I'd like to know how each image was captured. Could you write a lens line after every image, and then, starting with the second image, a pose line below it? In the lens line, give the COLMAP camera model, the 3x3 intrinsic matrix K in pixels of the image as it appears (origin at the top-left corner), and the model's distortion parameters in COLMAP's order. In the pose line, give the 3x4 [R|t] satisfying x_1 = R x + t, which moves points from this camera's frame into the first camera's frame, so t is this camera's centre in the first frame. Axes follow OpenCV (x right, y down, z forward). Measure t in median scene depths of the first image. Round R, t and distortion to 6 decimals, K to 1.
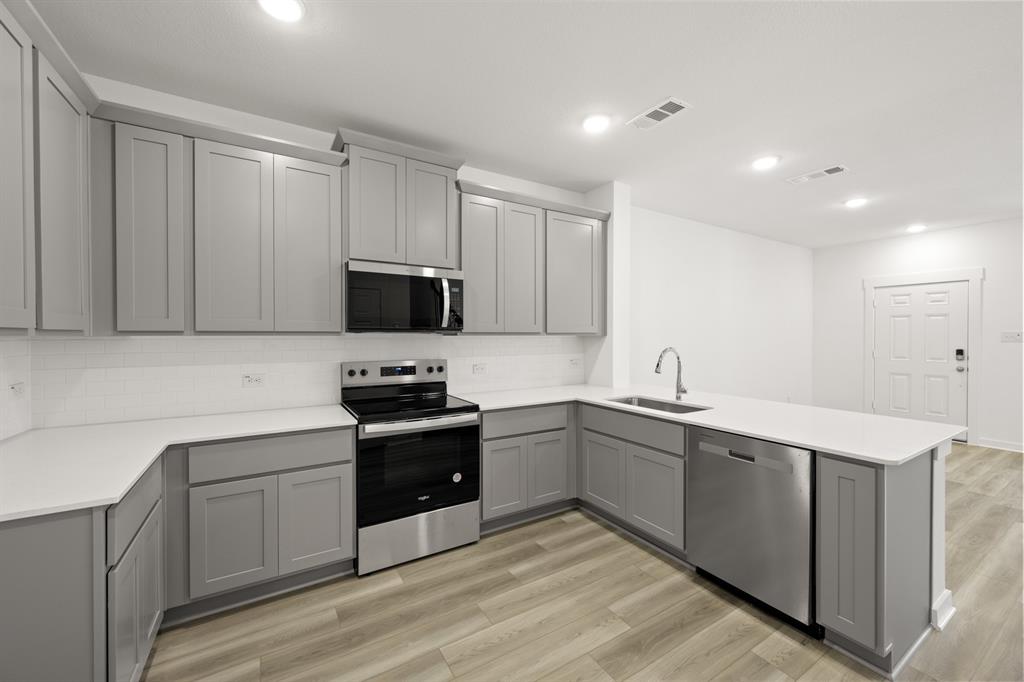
lens RADIAL K [[405.7, 0, 533.9], [0, 405.7, 333.4], [0, 0, 1]] dist [-0.000136, 0.000641]
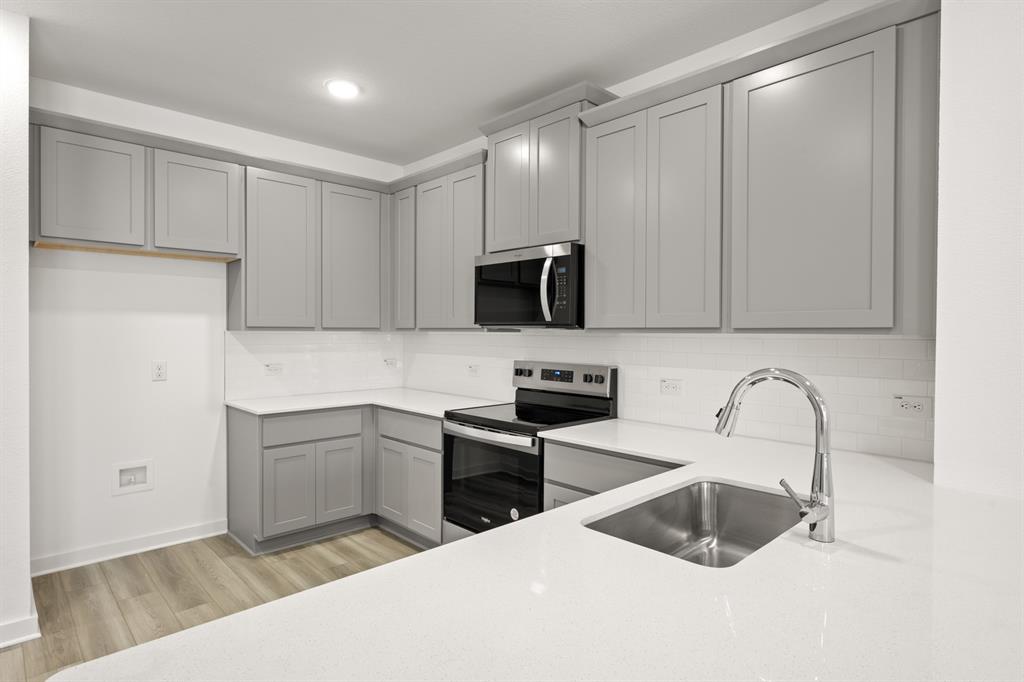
lens RADIAL K [[545.7, 0, 513.7], [0, 545.7, 336.9], [0, 0, 1]] dist [0.000918, 0.003011]
pose [[0.193283, 0.009866, -0.981093, 0.424347], [-0.001204, 0.999951, 0.009819, 0.001853], [0.981142, -0.000717, 0.193286, 0.402603]]
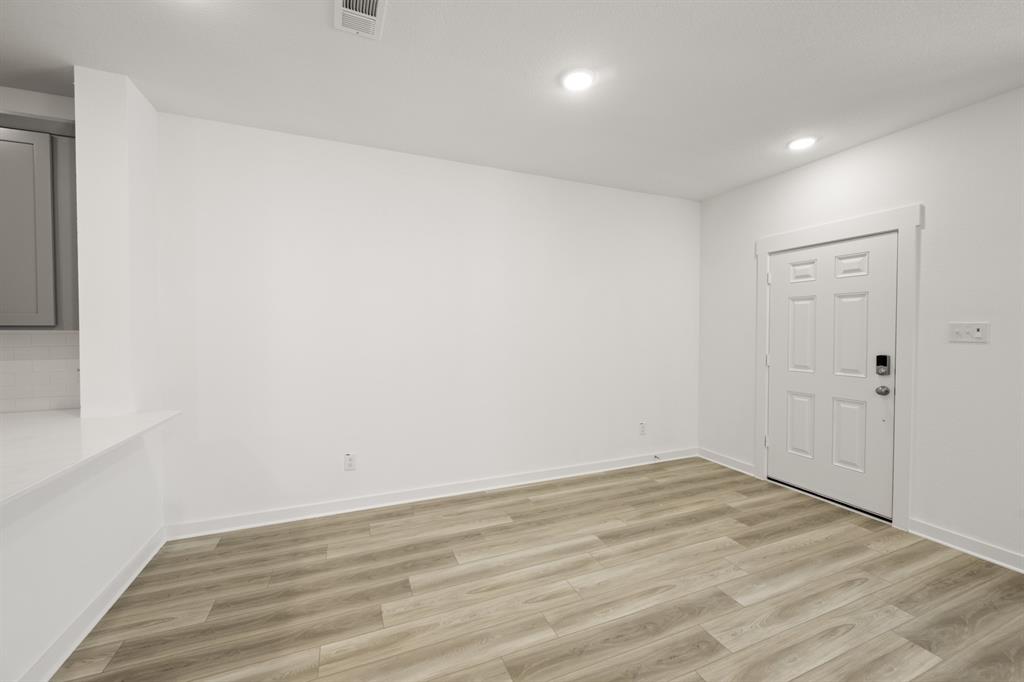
lens RADIAL K [[405.7, 0, 519.4], [0, 405.7, 336.8], [0, 0, 1]] dist [-0.000136, 0.000641]
pose [[0.985971, 0.003764, -0.166873, 0.674215], [0.000036, 0.999741, 0.022764, 0.000884], [0.166915, -0.022450, 0.985716, 0.380361]]
